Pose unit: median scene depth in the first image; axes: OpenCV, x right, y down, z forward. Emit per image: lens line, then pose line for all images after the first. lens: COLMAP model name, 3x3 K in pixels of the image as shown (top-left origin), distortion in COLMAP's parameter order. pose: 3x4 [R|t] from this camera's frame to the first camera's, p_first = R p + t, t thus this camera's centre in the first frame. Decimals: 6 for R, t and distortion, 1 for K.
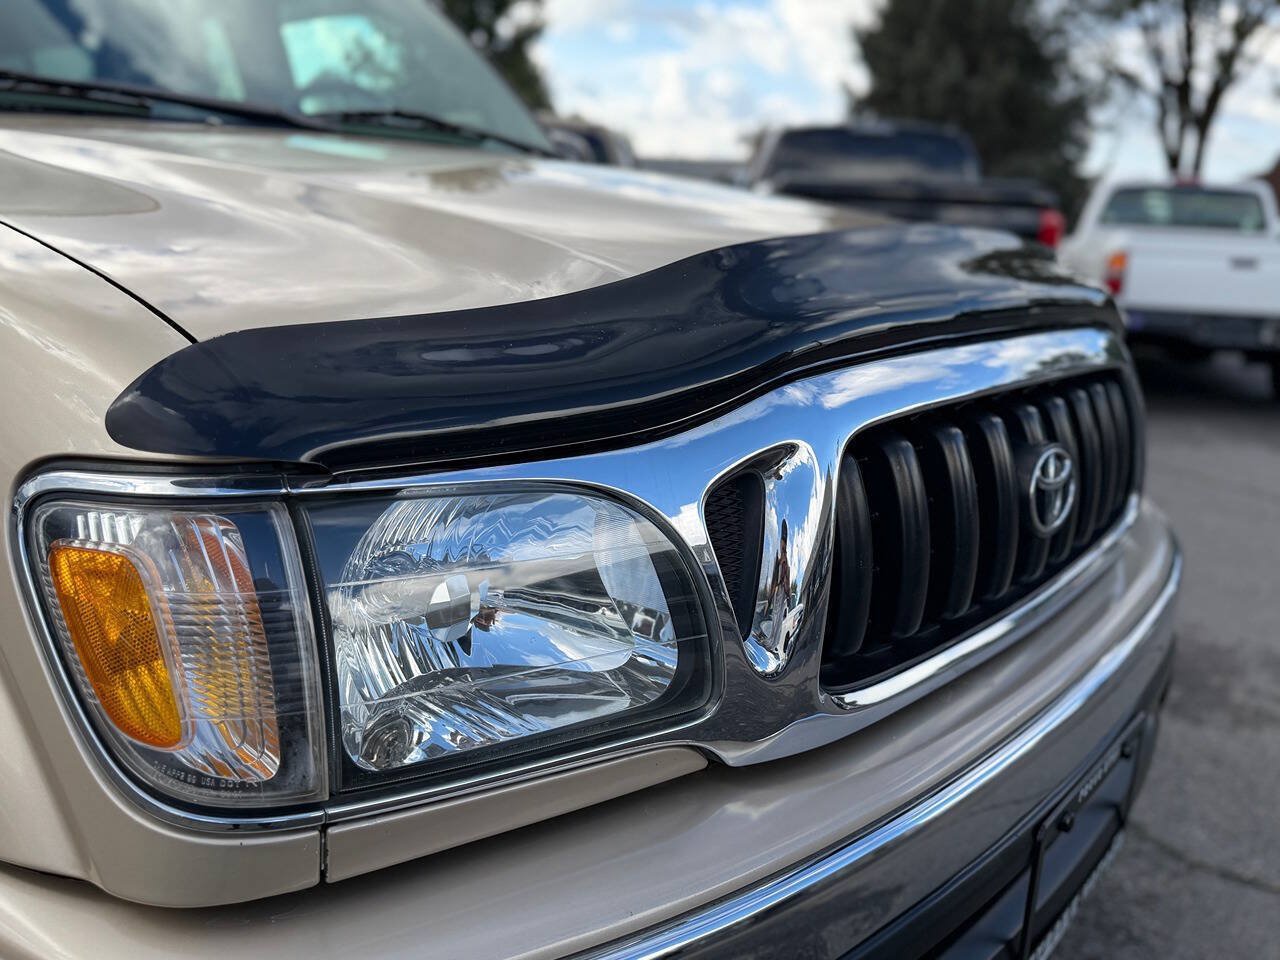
lens RADIAL K [[1067.1, 0, 640.0], [0, 1067.1, 480.0], [0, 0, 1]] dist [0.075371, -0.149692]
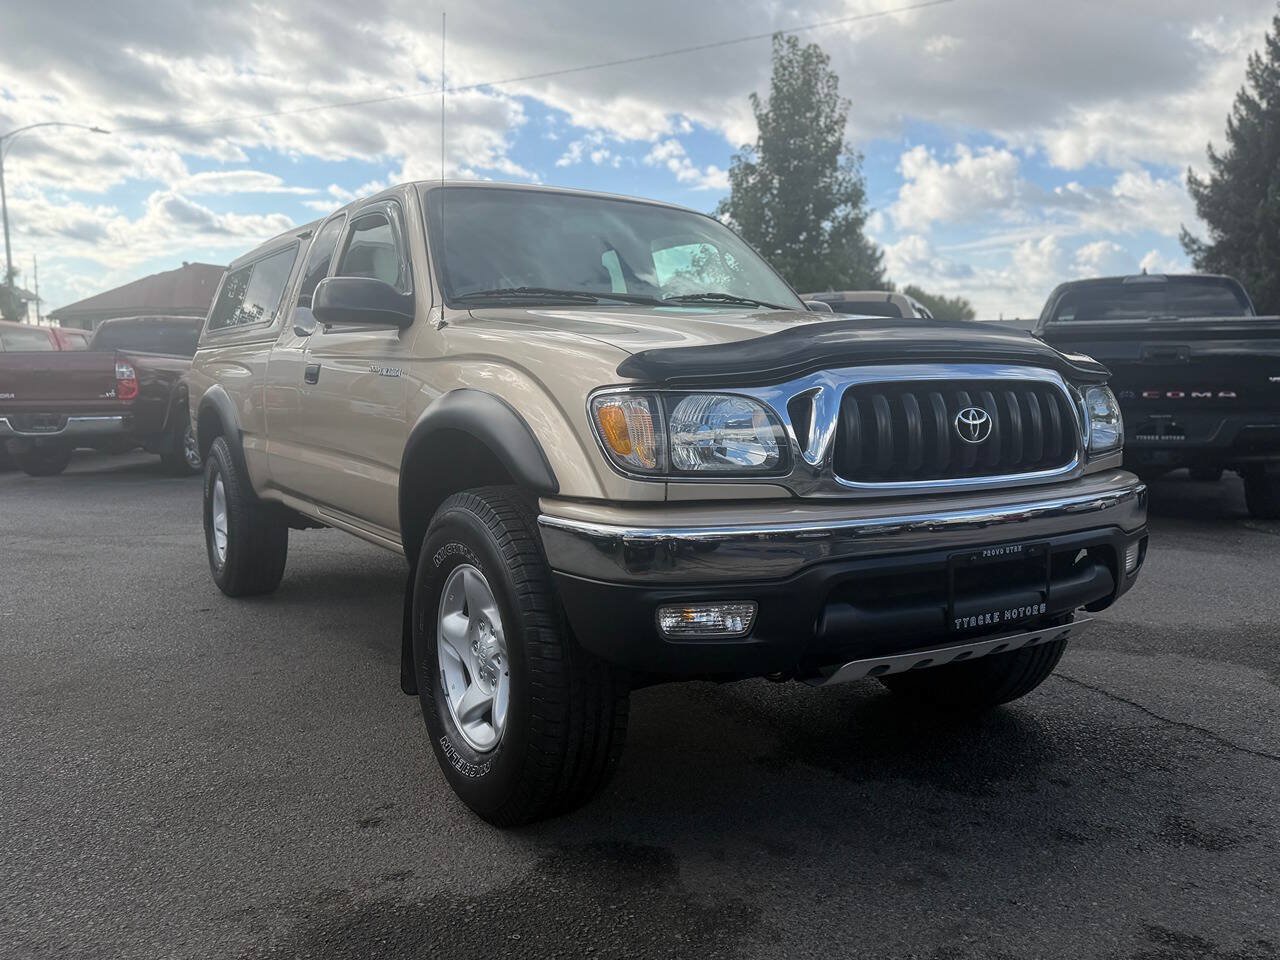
lens RADIAL K [[1051.9, 0, 640.0], [0, 1051.9, 480.0], [0, 0, 1]] dist [0.083202, -0.102736]
pose [[0.951050, -0.023478, -0.308145, 0.556310], [-0.025561, 0.987718, -0.154145, 0.676209], [0.307979, 0.154476, 0.938768, -1.834629]]
